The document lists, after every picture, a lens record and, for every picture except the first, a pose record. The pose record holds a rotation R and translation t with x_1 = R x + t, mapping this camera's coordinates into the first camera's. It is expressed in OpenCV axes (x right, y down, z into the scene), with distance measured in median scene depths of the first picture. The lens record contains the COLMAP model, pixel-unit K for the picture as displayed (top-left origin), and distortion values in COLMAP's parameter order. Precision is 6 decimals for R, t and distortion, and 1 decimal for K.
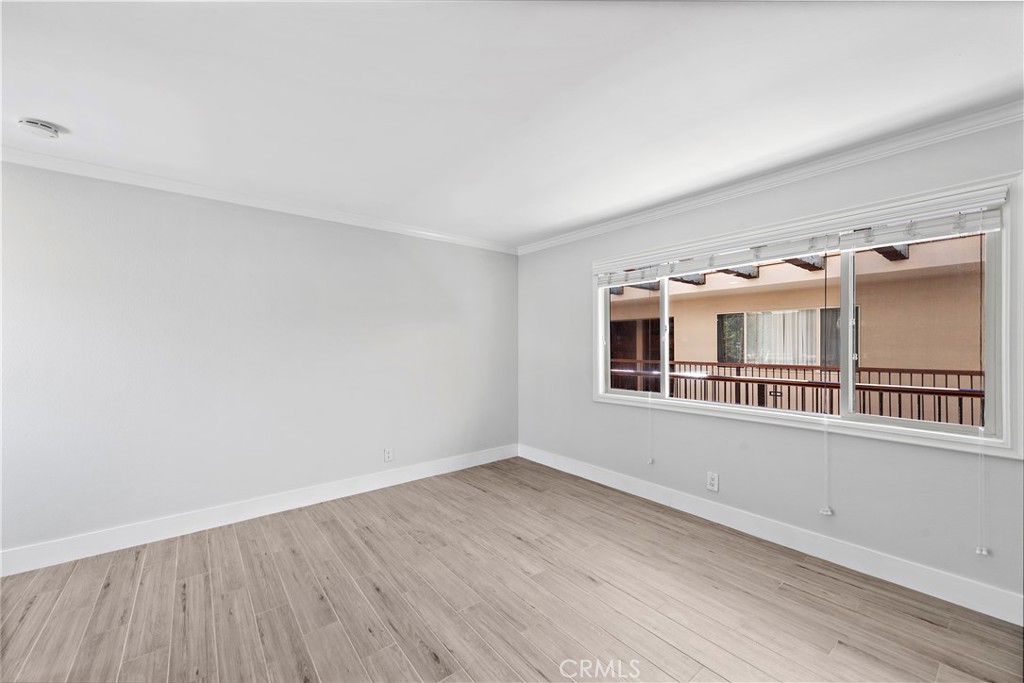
lens RADIAL K [[400.5, 0, 509.6], [0, 400.5, 347.9], [0, 0, 1]] dist [0.010510, -0.001273]
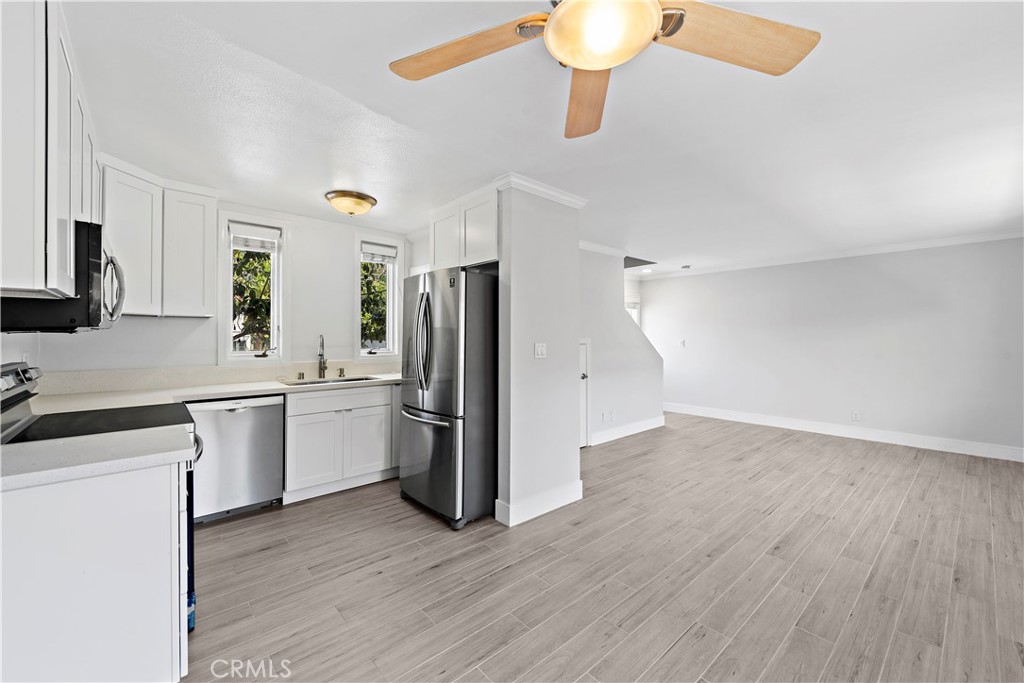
lens RADIAL K [[410.6, 0, 510.2], [0, 410.6, 335.1], [0, 0, 1]] dist [0.002056, -0.000788]
pose [[0.047007, 0.000657, -0.998894, 1.475477], [-0.012292, 0.999924, 0.000080, -0.002620], [0.998819, 0.012275, 0.047012, -0.372119]]
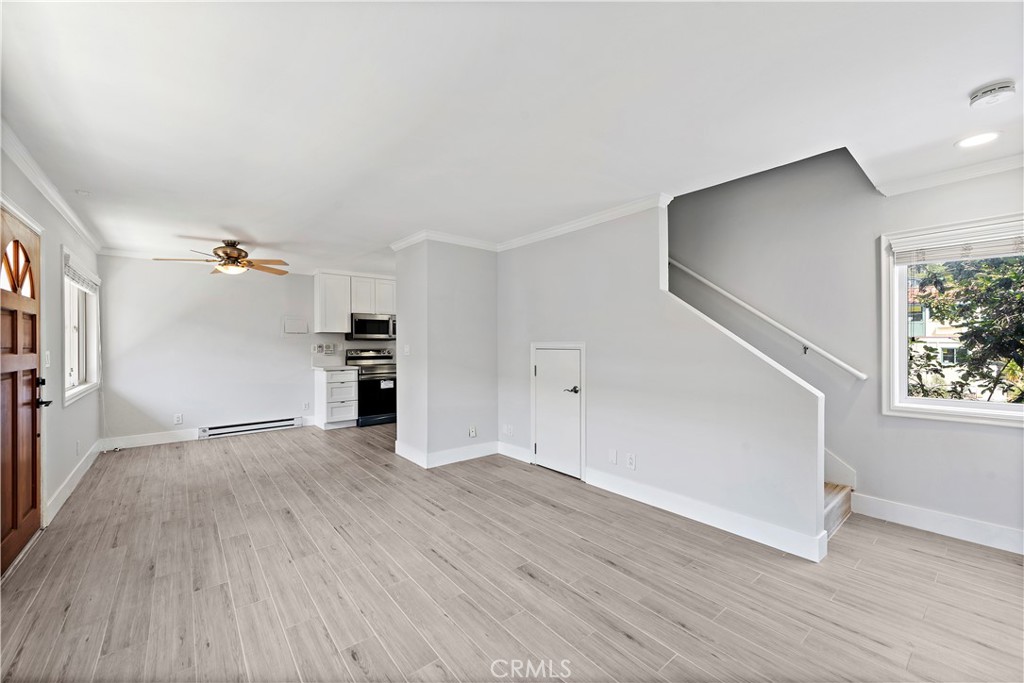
lens RADIAL K [[400.5, 0, 513.4], [0, 400.5, 344.9], [0, 0, 1]] dist [0.010510, -0.001273]
pose [[-0.999741, 0.002978, -0.022582, -0.059822], [0.002597, 0.999854, 0.016891, -0.007468], [0.022629, 0.016828, -0.999602, 1.440951]]
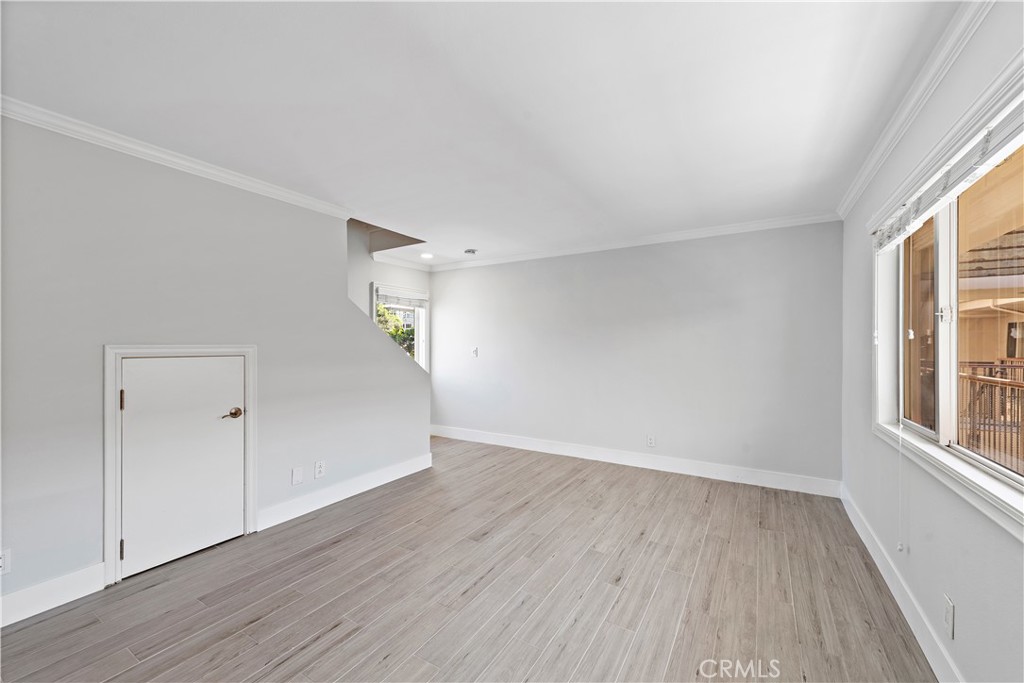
lens RADIAL K [[400.5, 0, 517.2], [0, 400.5, 346.5], [0, 0, 1]] dist [0.010510, -0.001273]
pose [[0.347655, 0.007004, -0.937597, 0.867182], [-0.011569, 0.999928, 0.003180, -0.000302], [0.937551, 0.009742, 0.347711, 0.342704]]
